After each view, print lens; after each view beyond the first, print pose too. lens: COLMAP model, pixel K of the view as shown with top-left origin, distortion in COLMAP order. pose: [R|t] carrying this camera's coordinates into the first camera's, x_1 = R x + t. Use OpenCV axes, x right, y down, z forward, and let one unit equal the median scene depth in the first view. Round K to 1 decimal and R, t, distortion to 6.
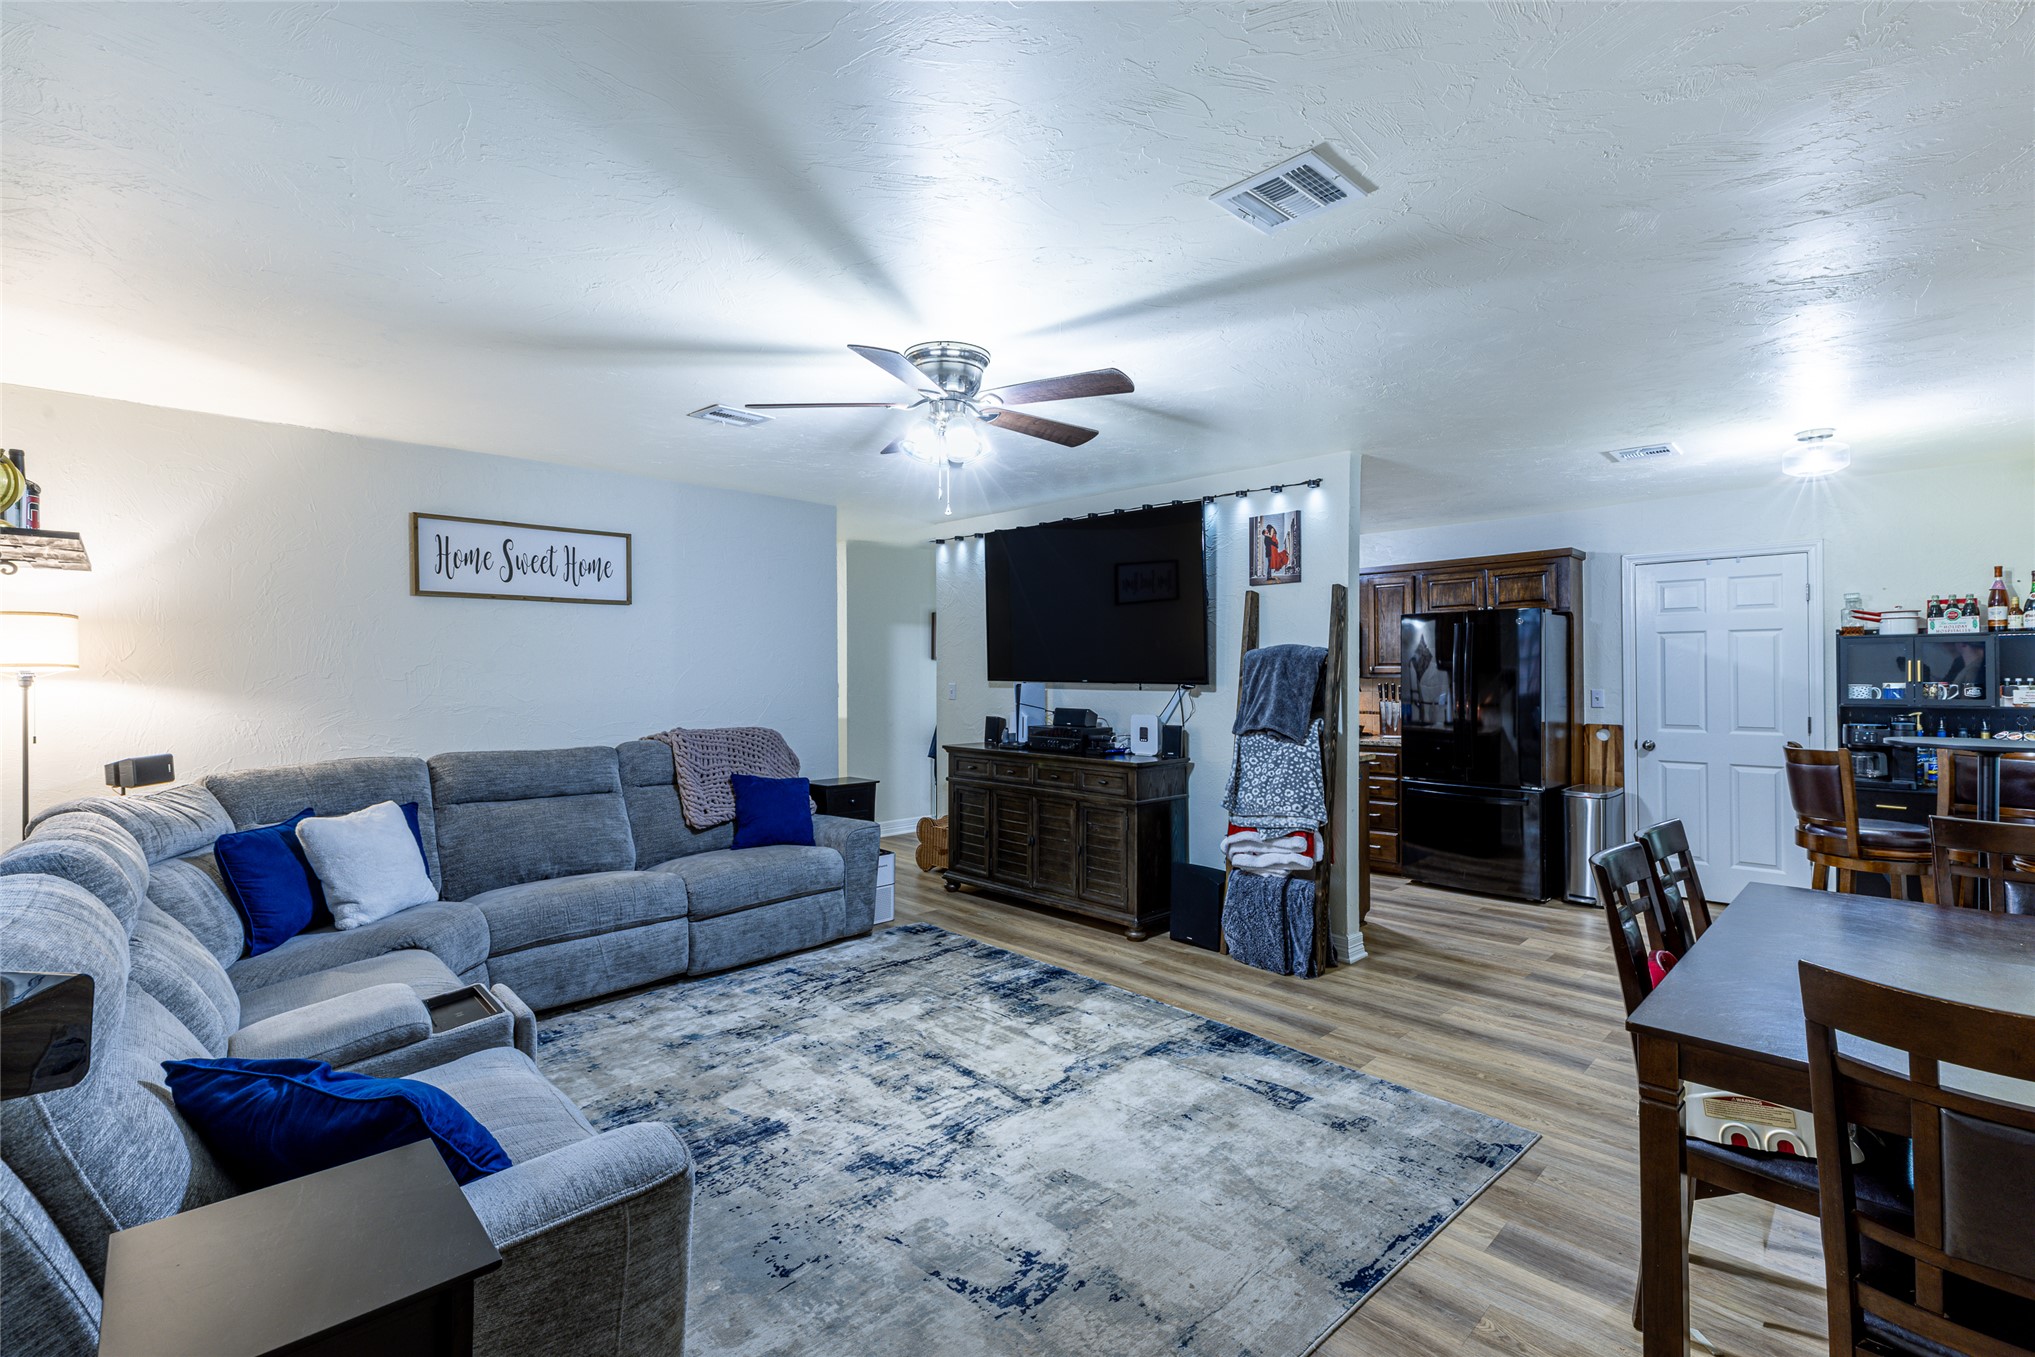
lens RADIAL K [[903.3, 0, 1019.0], [0, 903.3, 667.4], [0, 0, 1]] dist [0.003827, -0.000884]
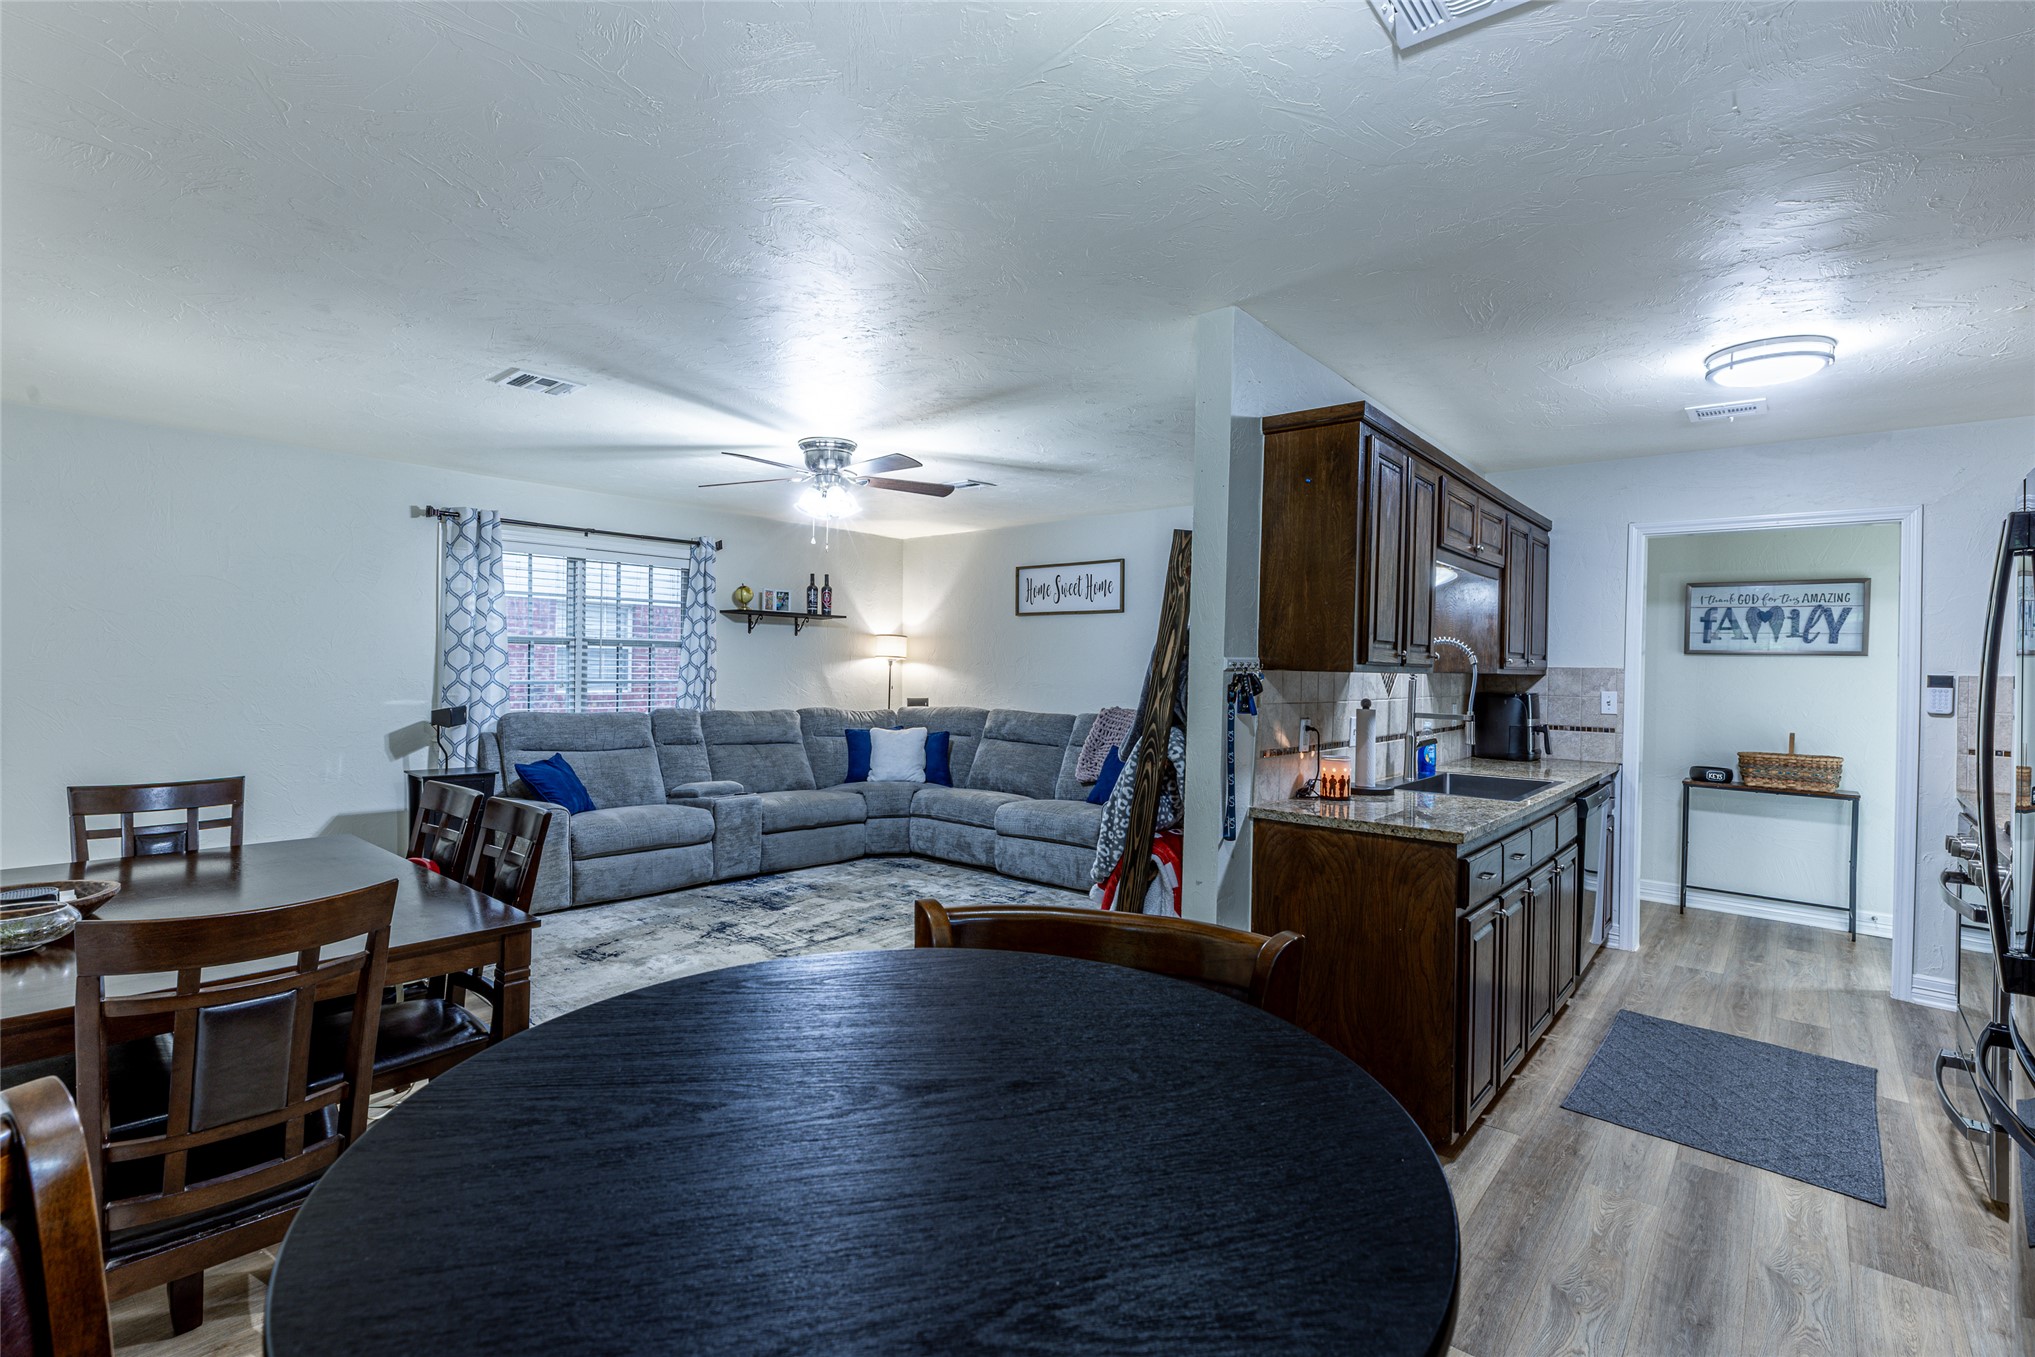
lens RADIAL K [[916.3, 0, 1017.7], [0, 916.3, 667.8], [0, 0, 1]] dist [0.003541, 0.000435]
pose [[0.089161, 0.008878, -0.995978, 1.120539], [-0.012973, 0.999886, 0.007752, 0.003918], [0.995933, 0.012230, 0.089266, 0.918716]]
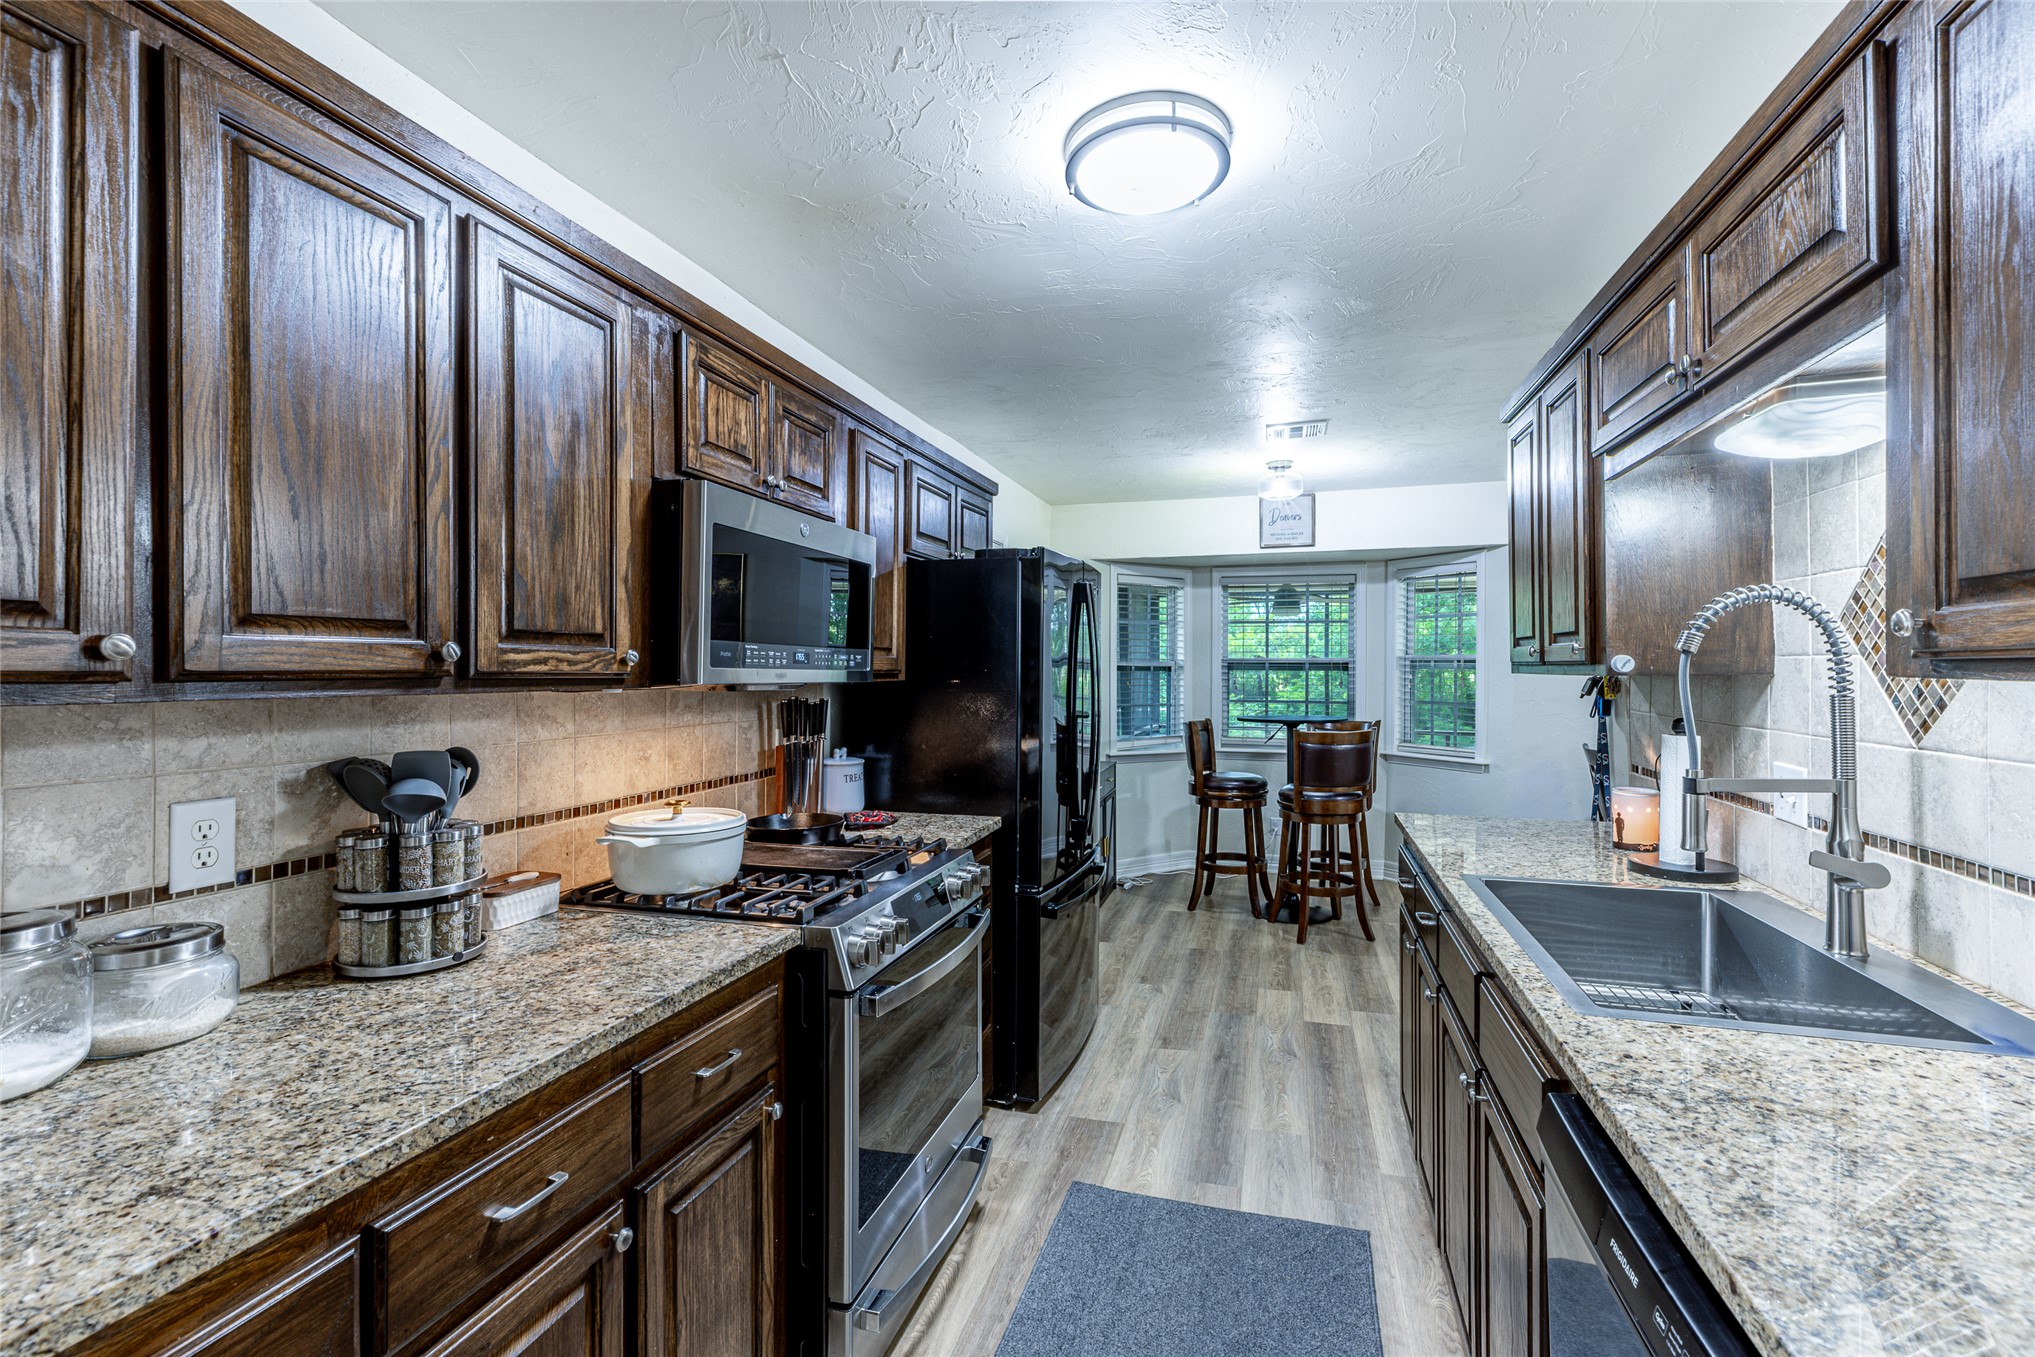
lens RADIAL K [[903.3, 0, 1019.0], [0, 903.3, 667.4], [0, 0, 1]] dist [0.003827, -0.000884]
pose [[-0.488614, 0.003853, 0.872491, 0.012361], [-0.001102, 0.999987, -0.005033, 0.009763], [-0.872499, -0.003421, -0.488603, 1.914862]]
